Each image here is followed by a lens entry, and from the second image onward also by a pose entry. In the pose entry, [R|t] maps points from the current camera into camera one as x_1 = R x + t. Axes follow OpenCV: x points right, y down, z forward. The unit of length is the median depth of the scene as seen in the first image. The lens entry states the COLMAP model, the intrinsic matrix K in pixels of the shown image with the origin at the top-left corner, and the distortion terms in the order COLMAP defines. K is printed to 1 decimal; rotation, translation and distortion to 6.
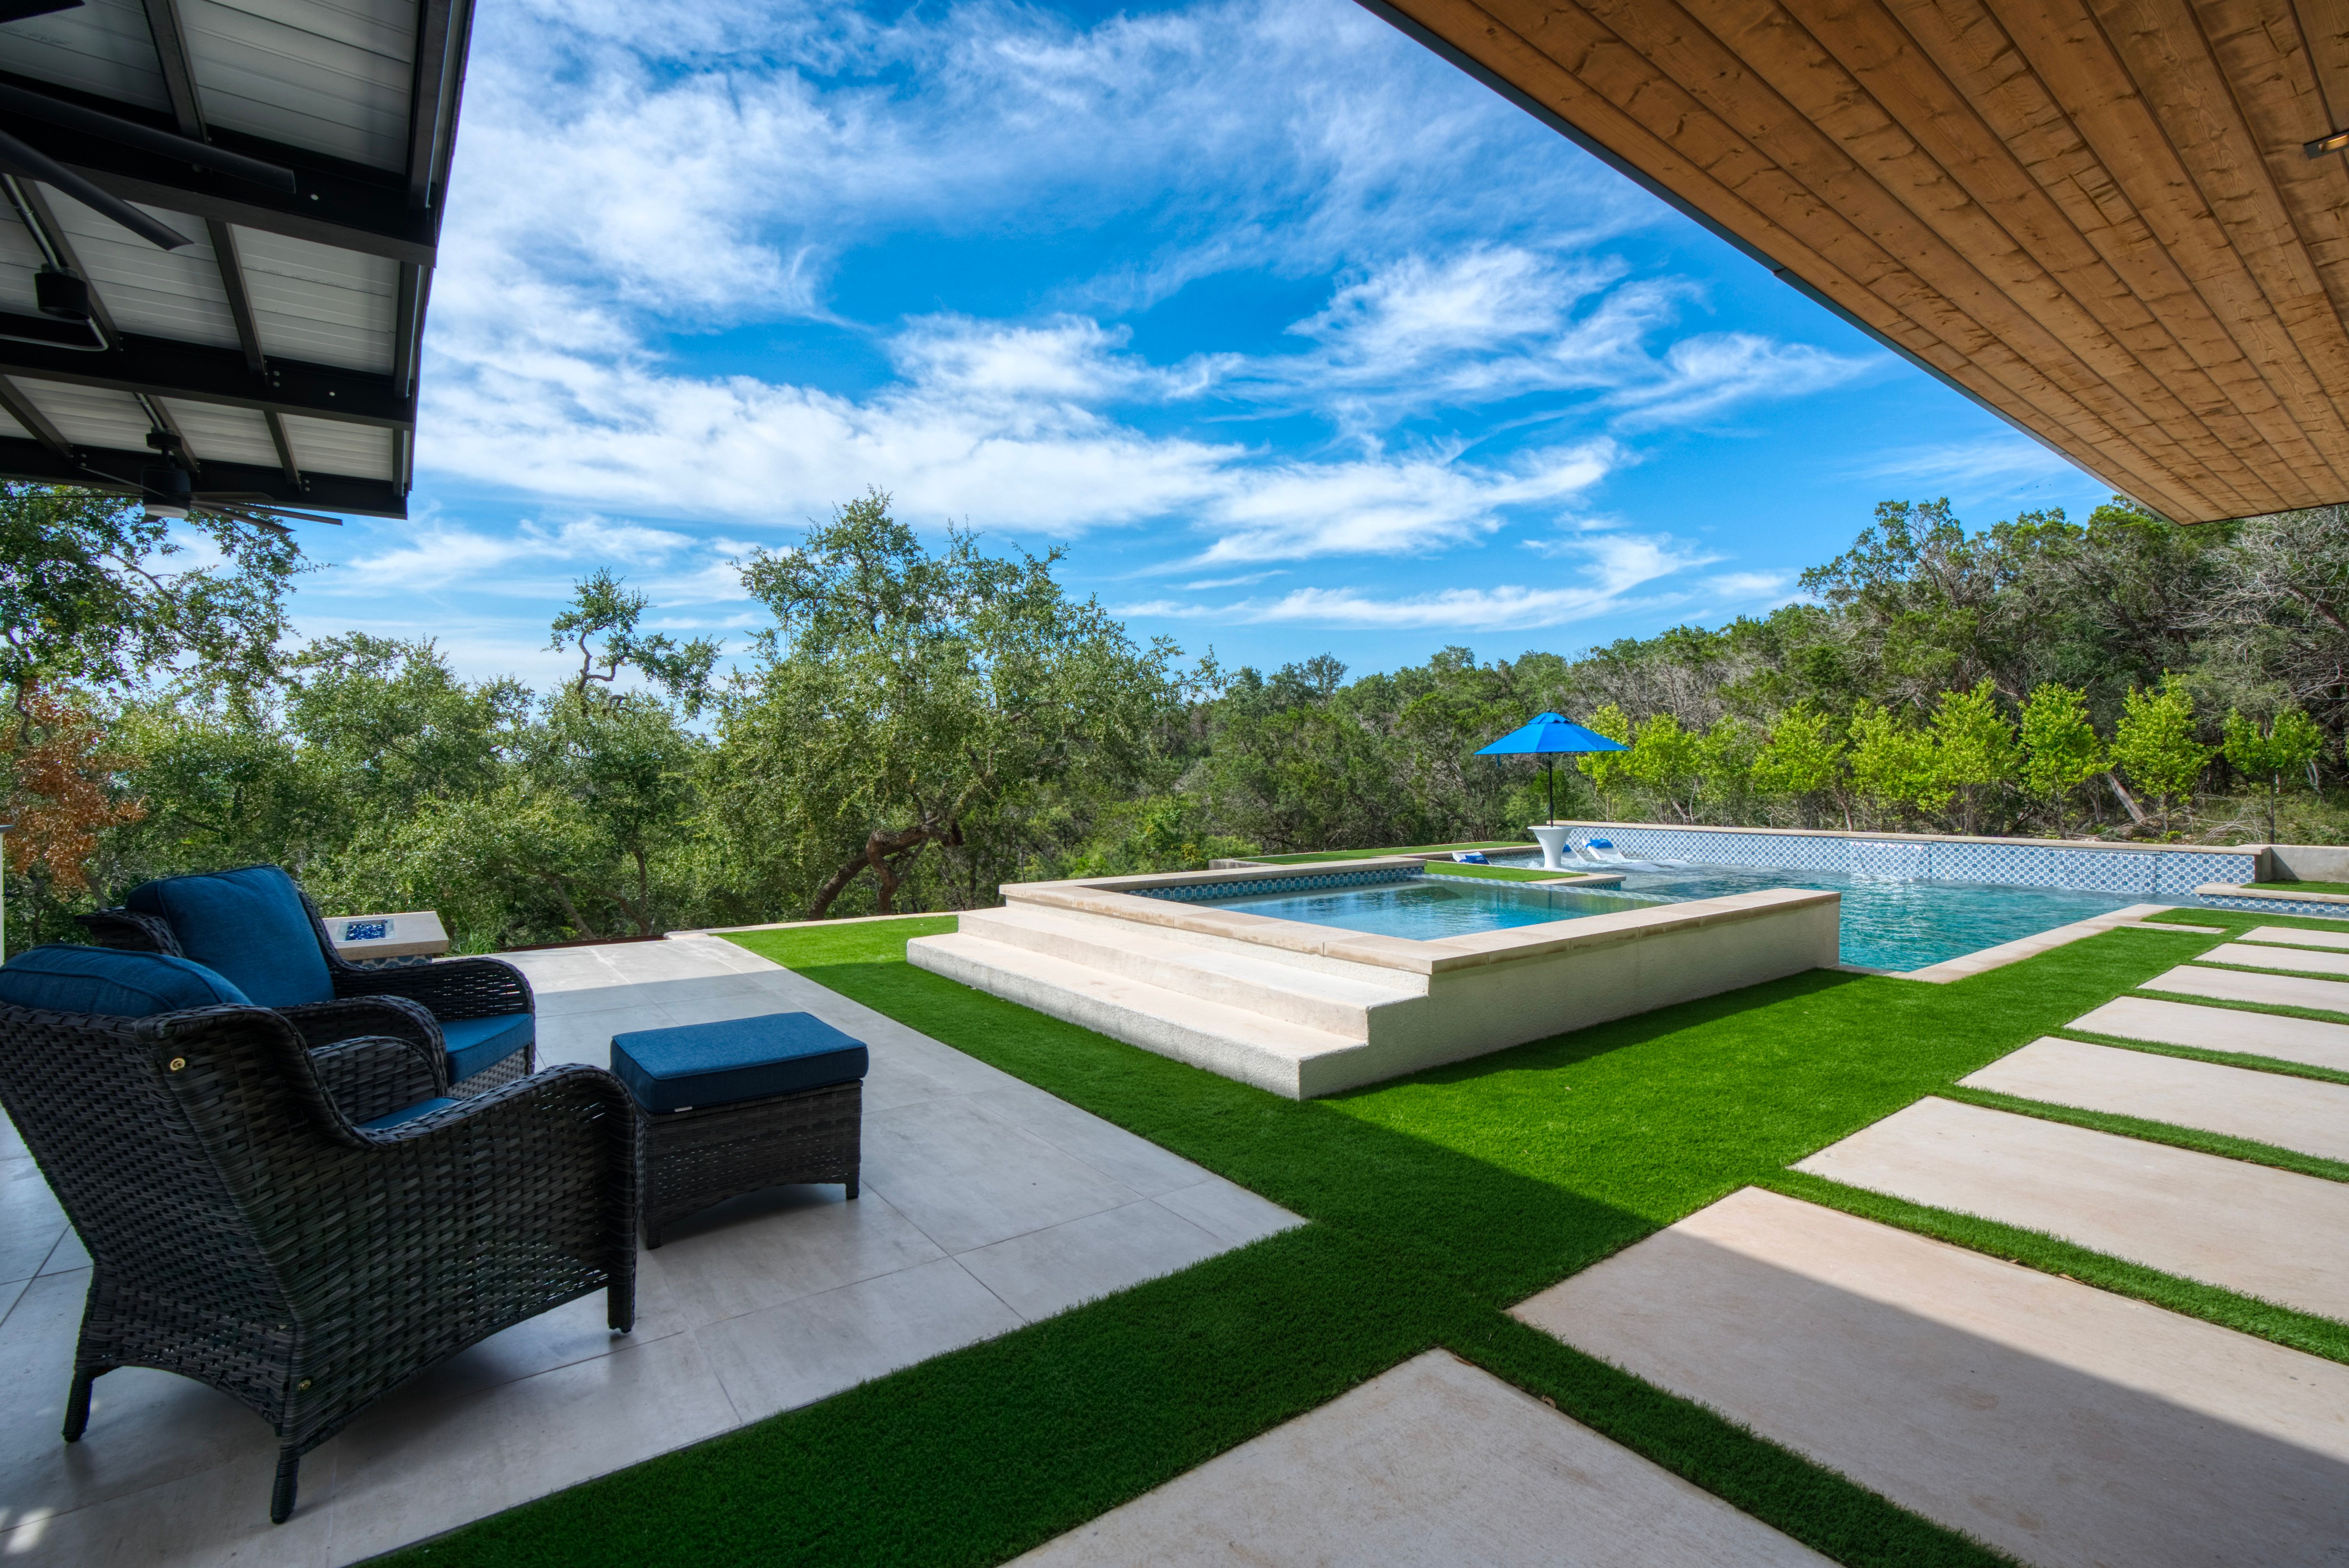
lens RADIAL K [[1071.1, 0, 1179.5], [0, 1071.1, 776.3], [0, 0, 1]] dist [-0.002706, 0.000823]
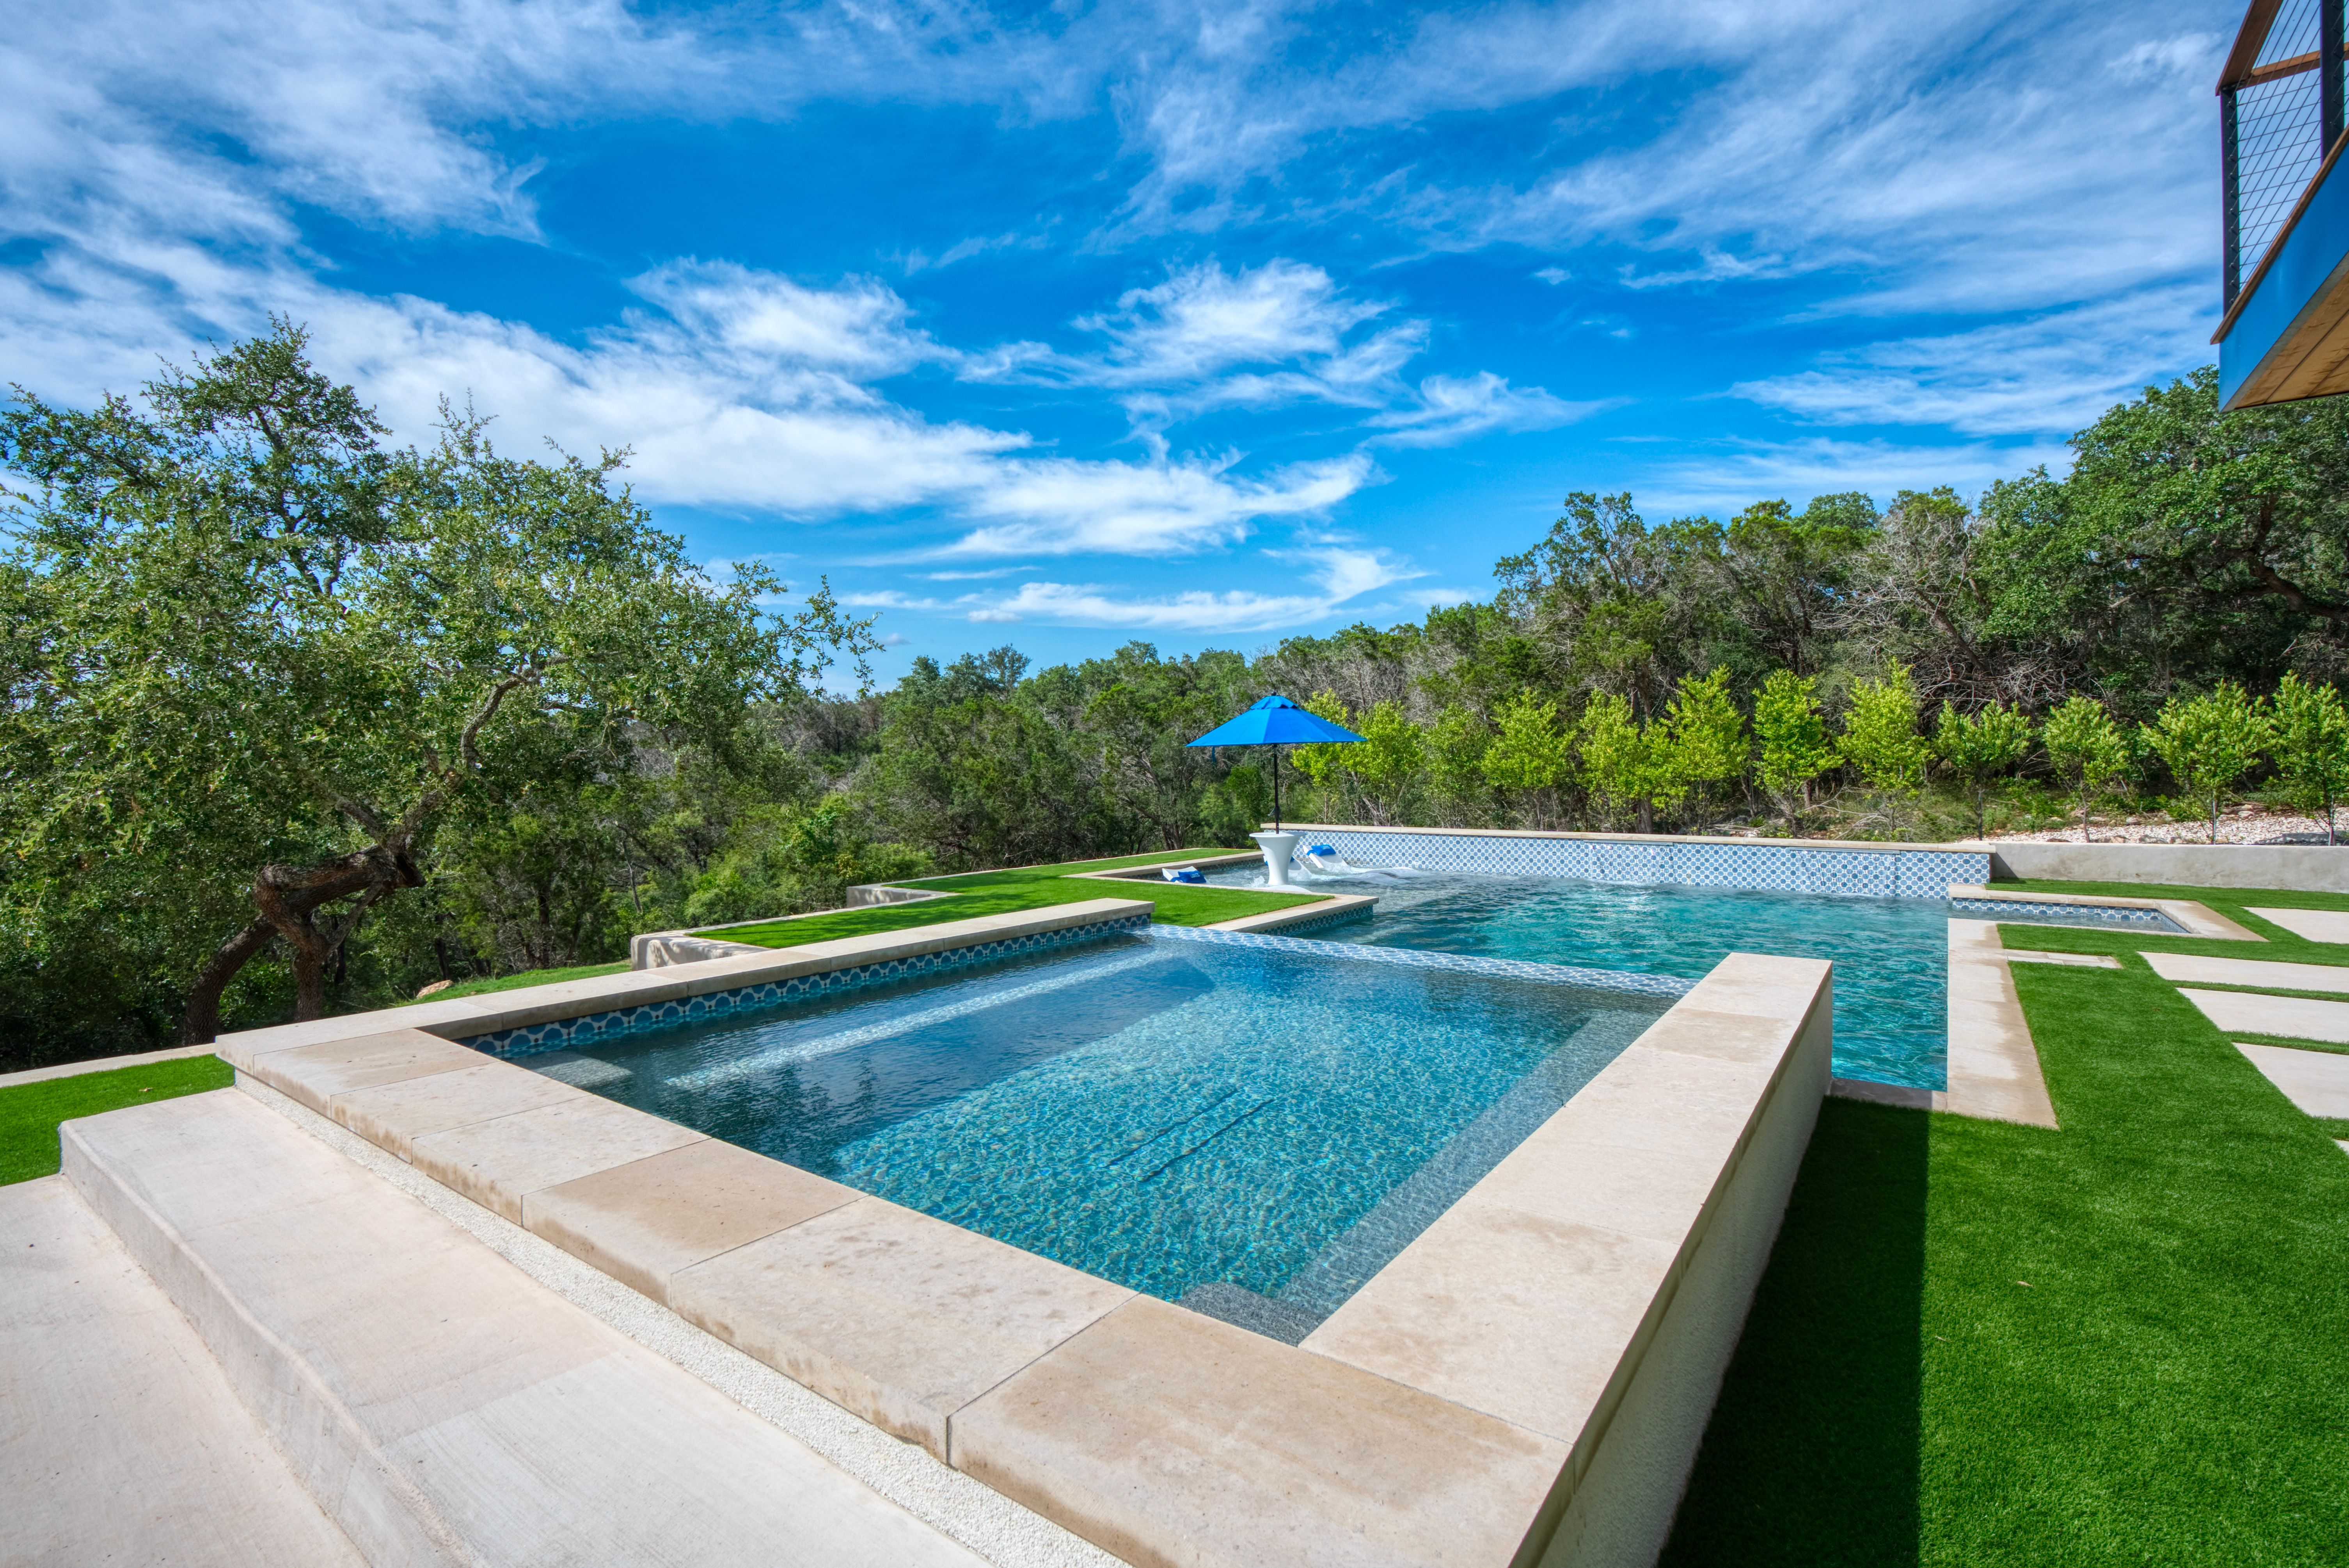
lens RADIAL K [[1071.1, 0, 1179.5], [0, 1071.1, 776.3], [0, 0, 1]] dist [-0.002706, 0.000823]
pose [[0.957106, -0.004842, 0.289699, 0.024846], [0.003970, 0.999986, 0.003599, -0.000302], [-0.289712, -0.002295, 0.957111, 0.163259]]
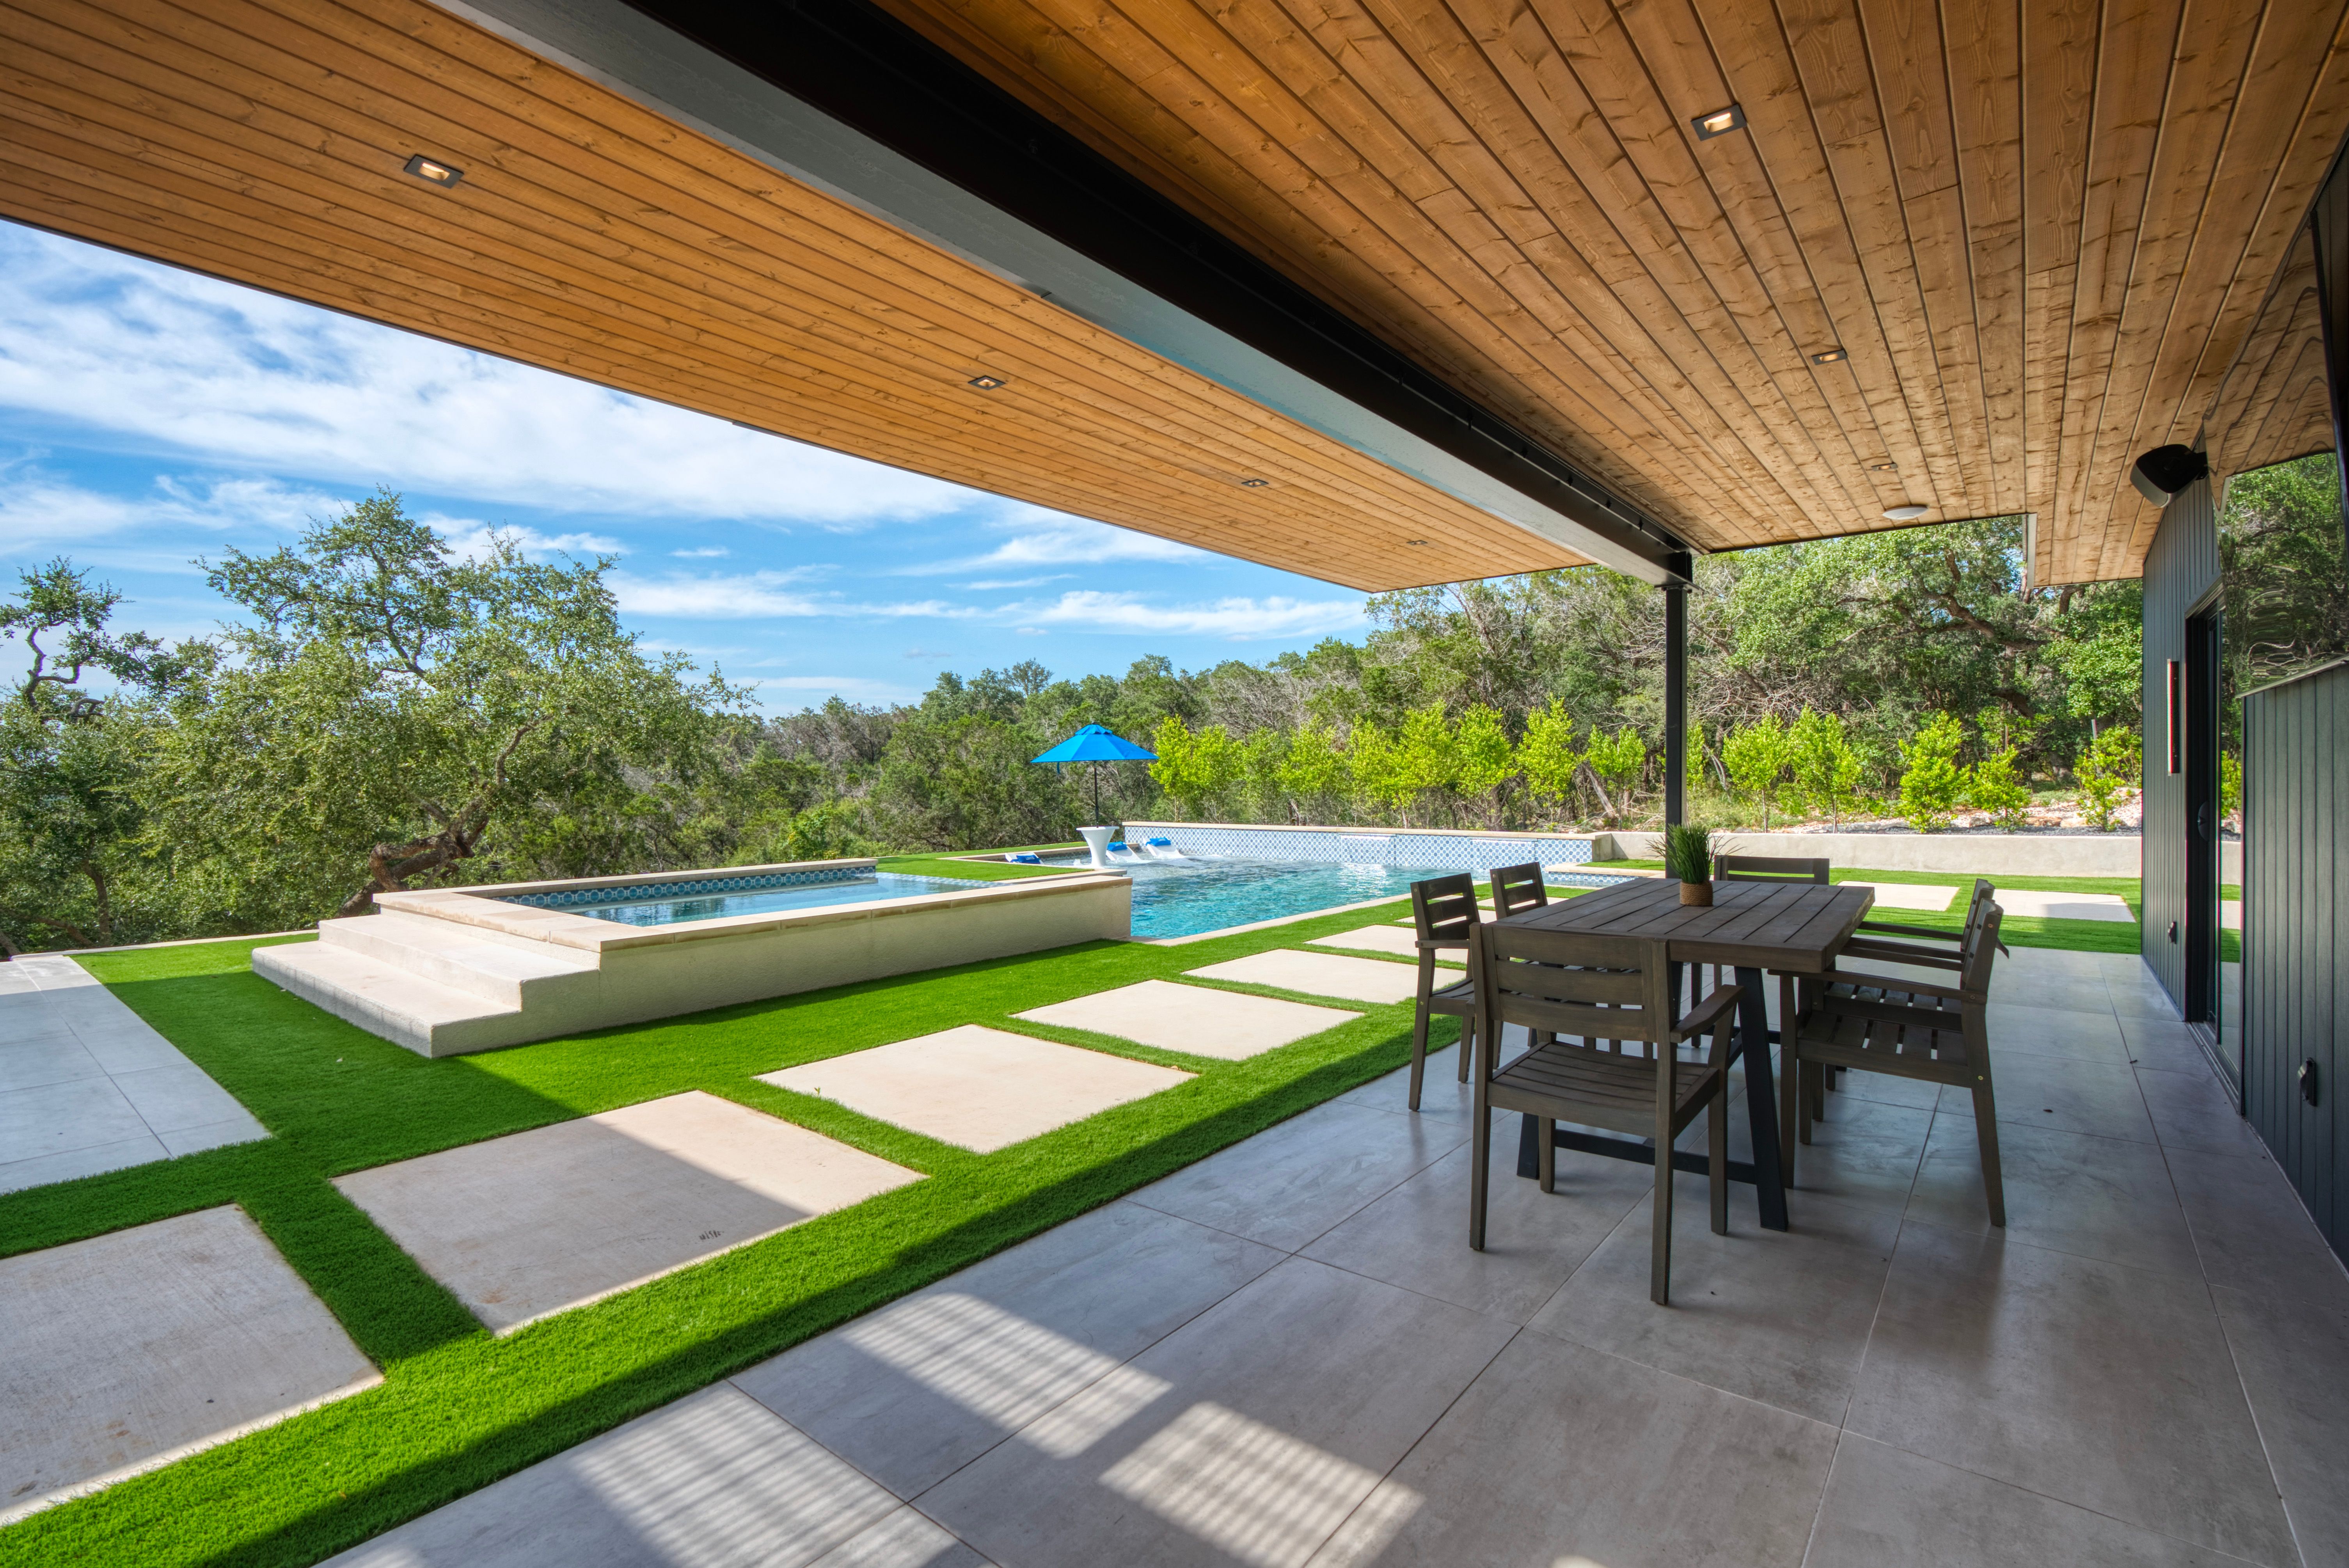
lens RADIAL K [[1073.1, 0, 1174.5], [0, 1073.1, 784.0], [0, 0, 1]] dist [-0.000429, 0.000333]
pose [[0.971355, -0.008231, 0.237491, 0.115985], [0.007423, 0.999963, 0.004299, -0.001387], [-0.237517, -0.002413, 0.971380, -0.070611]]
